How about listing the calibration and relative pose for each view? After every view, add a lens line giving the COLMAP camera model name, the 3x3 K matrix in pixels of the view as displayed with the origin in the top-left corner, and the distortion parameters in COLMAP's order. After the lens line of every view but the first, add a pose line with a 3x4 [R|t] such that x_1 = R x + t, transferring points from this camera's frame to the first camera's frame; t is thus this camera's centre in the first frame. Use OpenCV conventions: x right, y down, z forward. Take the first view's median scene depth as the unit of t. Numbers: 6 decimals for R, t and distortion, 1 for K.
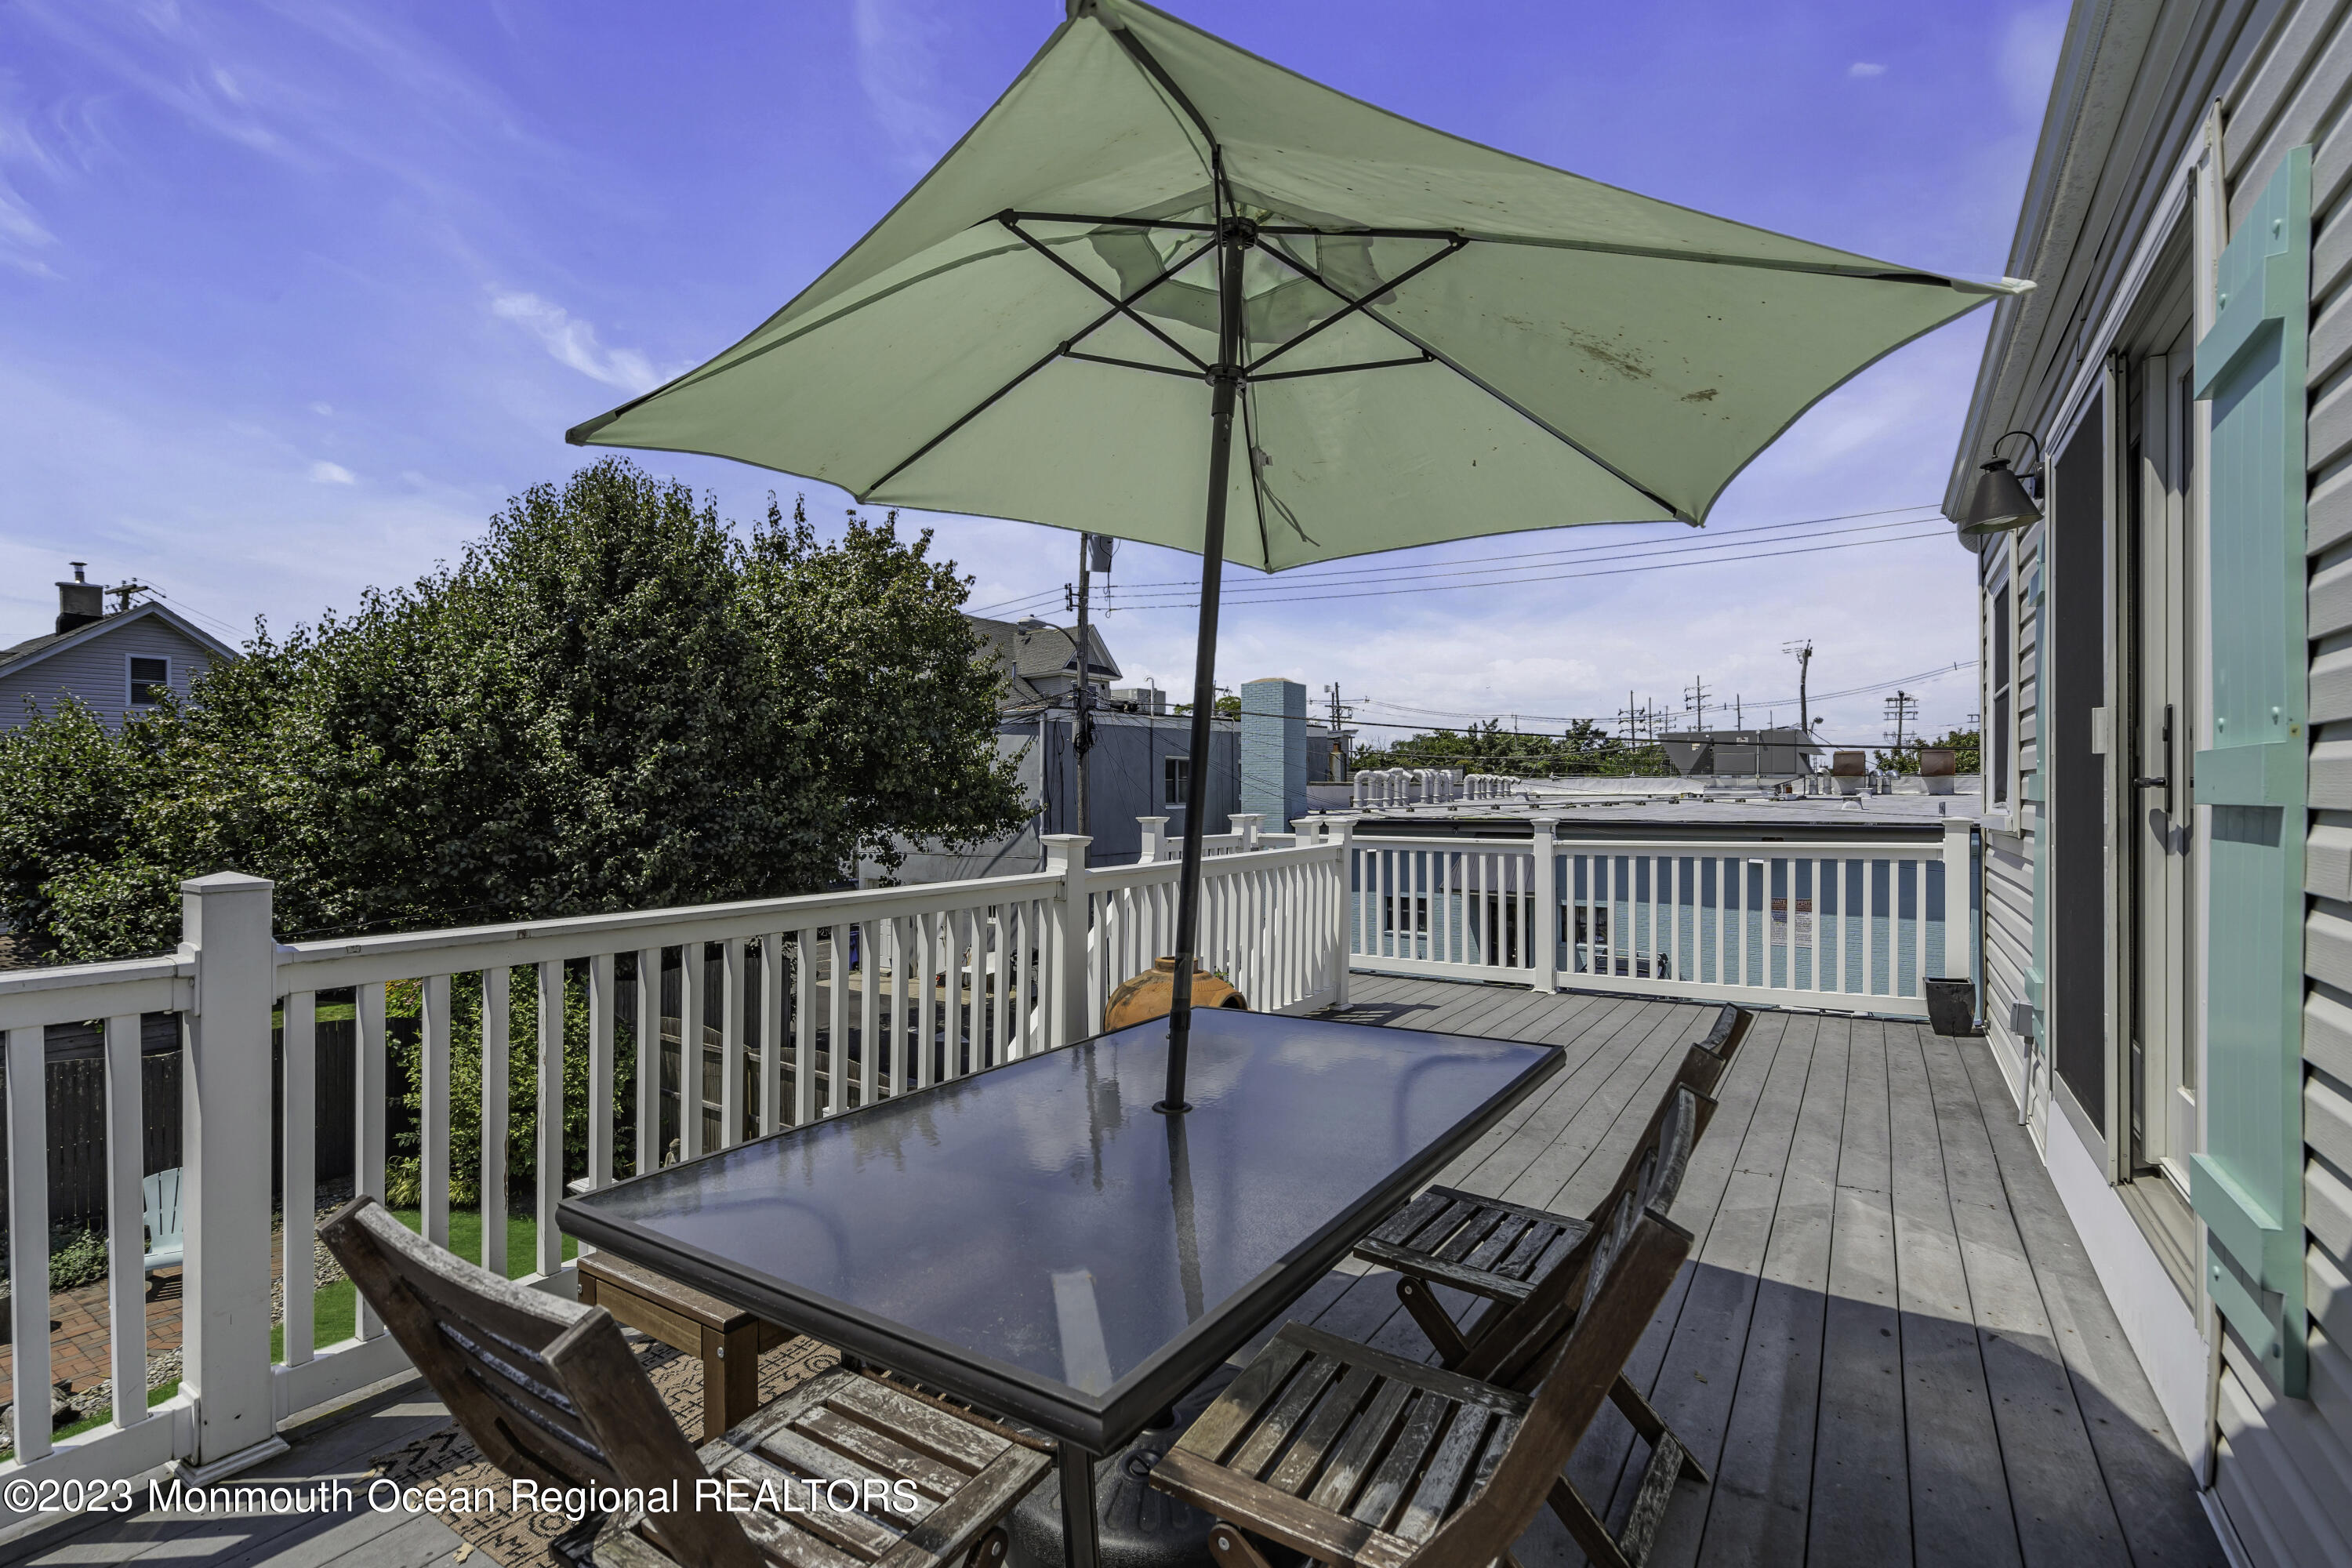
lens RADIAL K [[1091.5, 0, 1175.7], [0, 1091.5, 790.3], [0, 0, 1]] dist [0.000707, -0.000834]
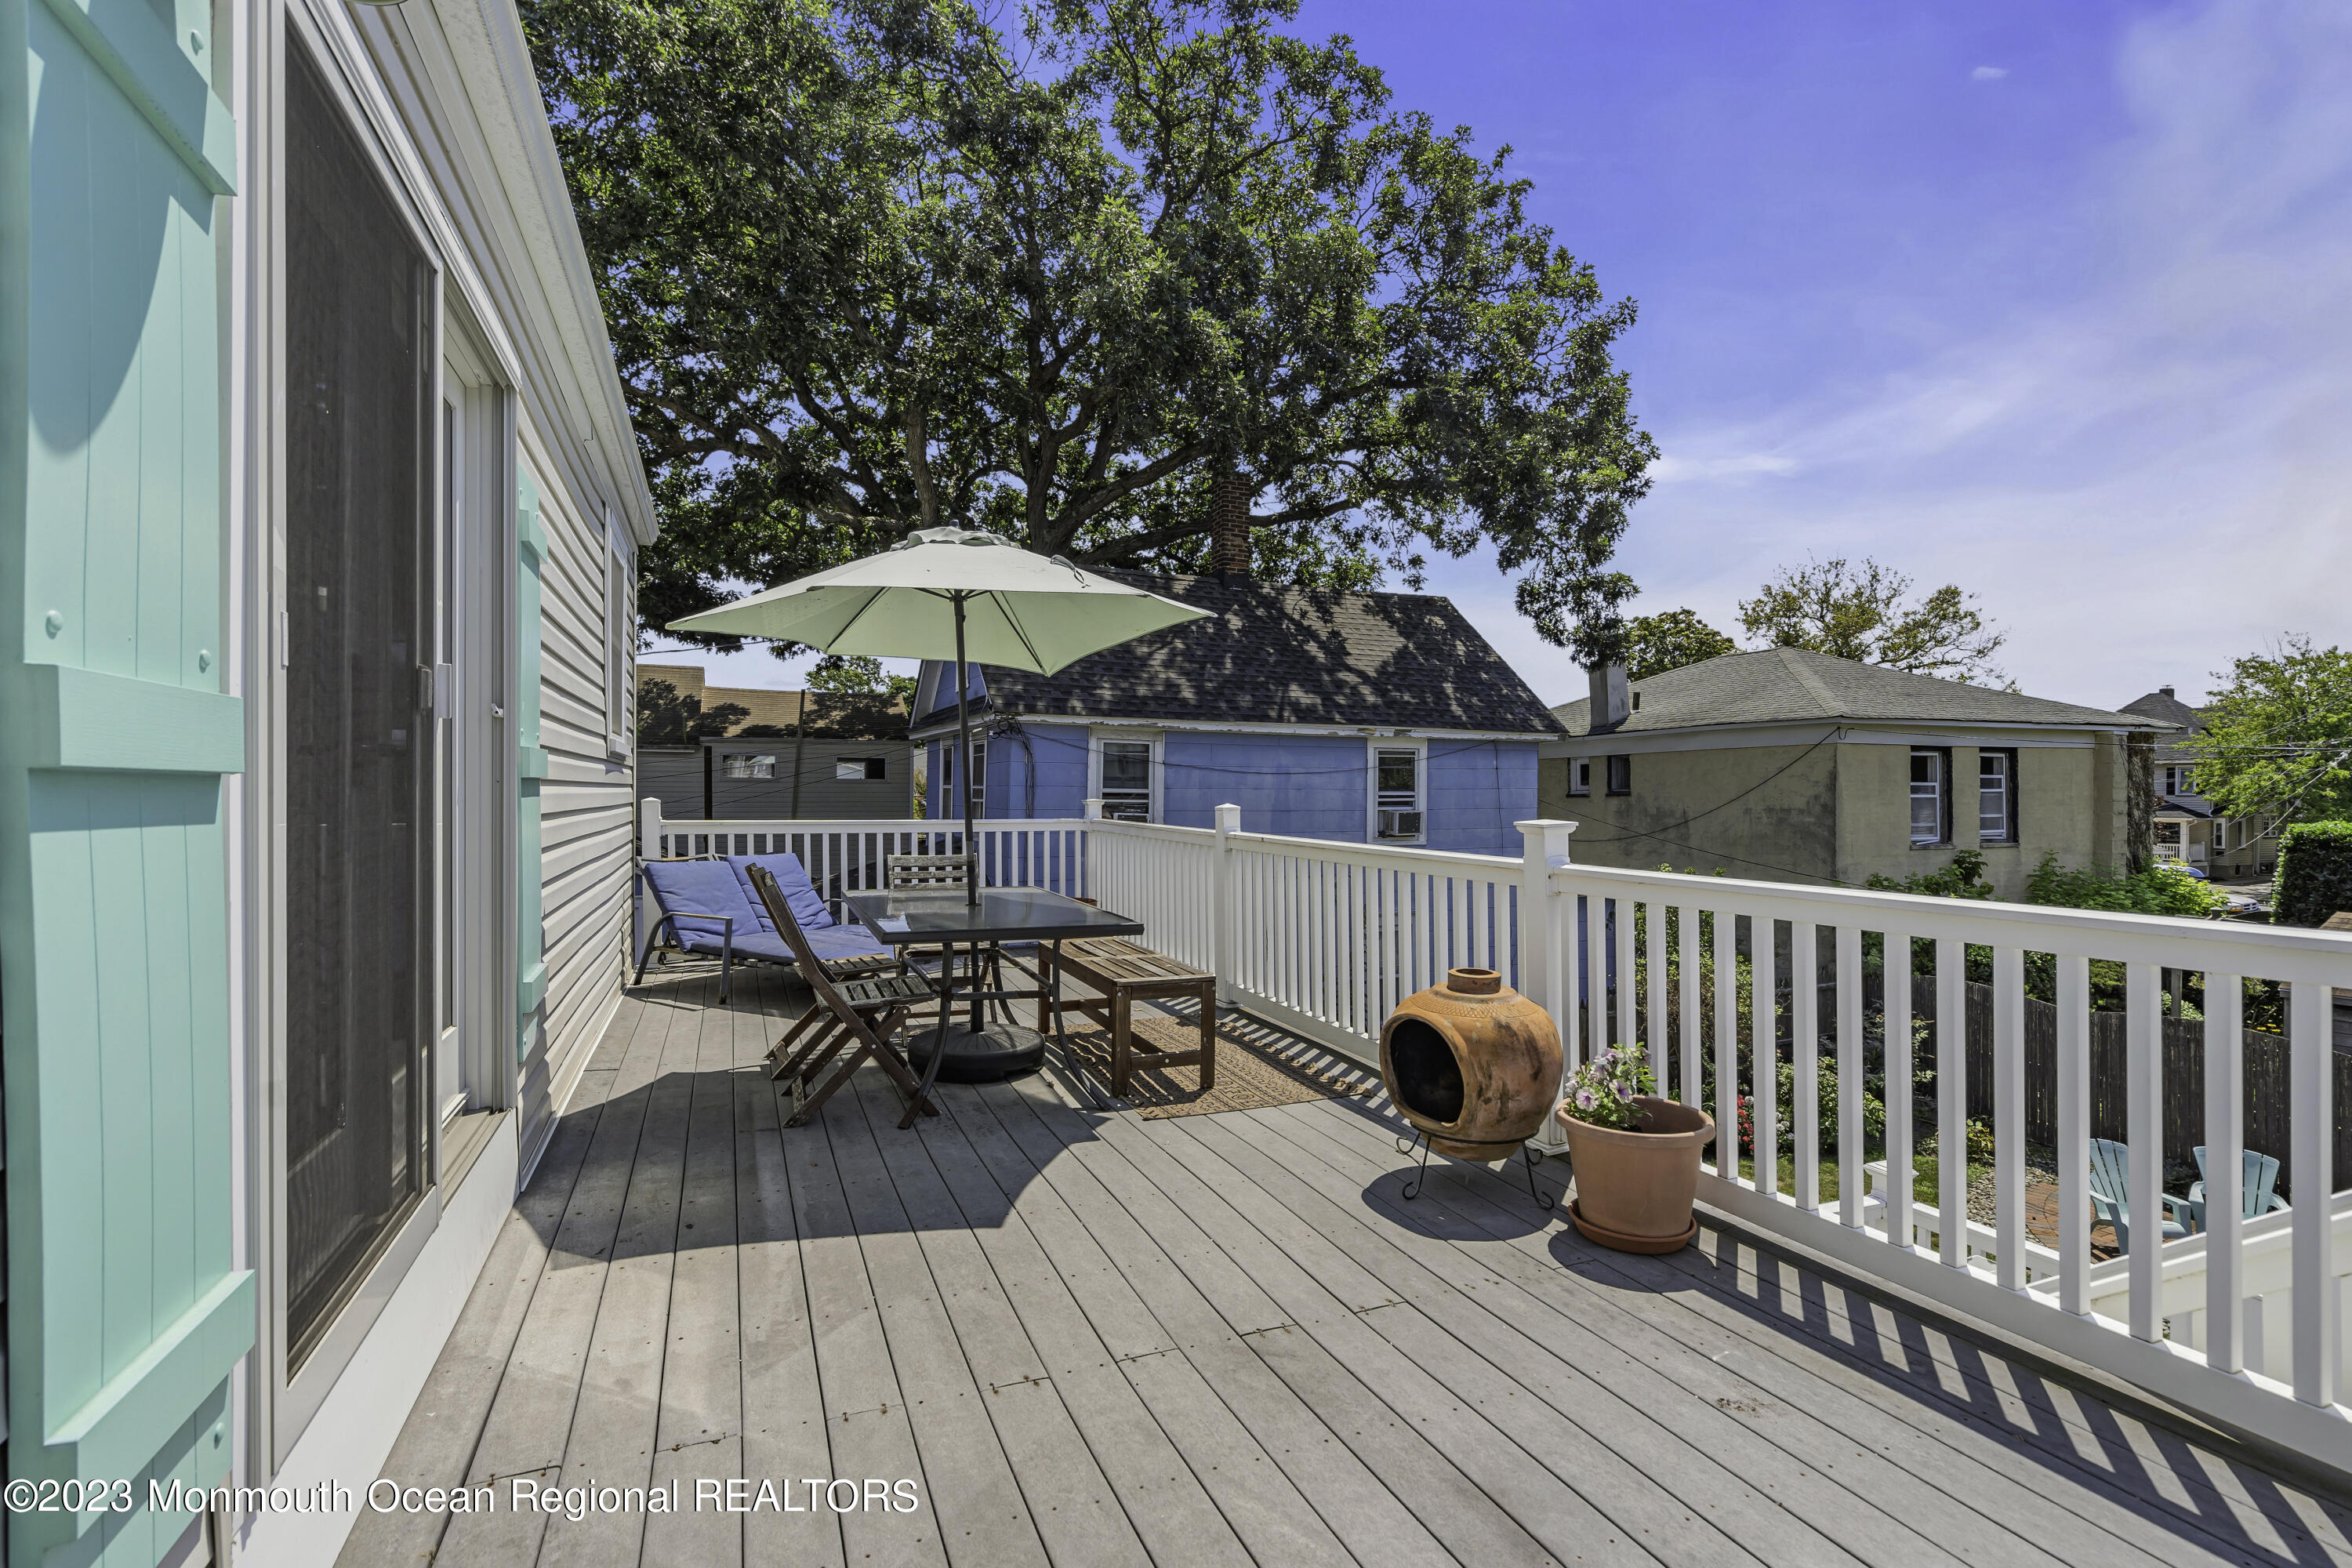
lens RADIAL K [[1091.5, 0, 1164.7], [0, 1091.5, 800.6], [0, 0, 1]] dist [0.000707, -0.000834]
pose [[-0.583524, 0.011944, -0.812008, 1.220414], [0.006331, 0.999928, 0.010159, 0.027658], [0.812072, 0.000788, -0.583557, 1.972112]]
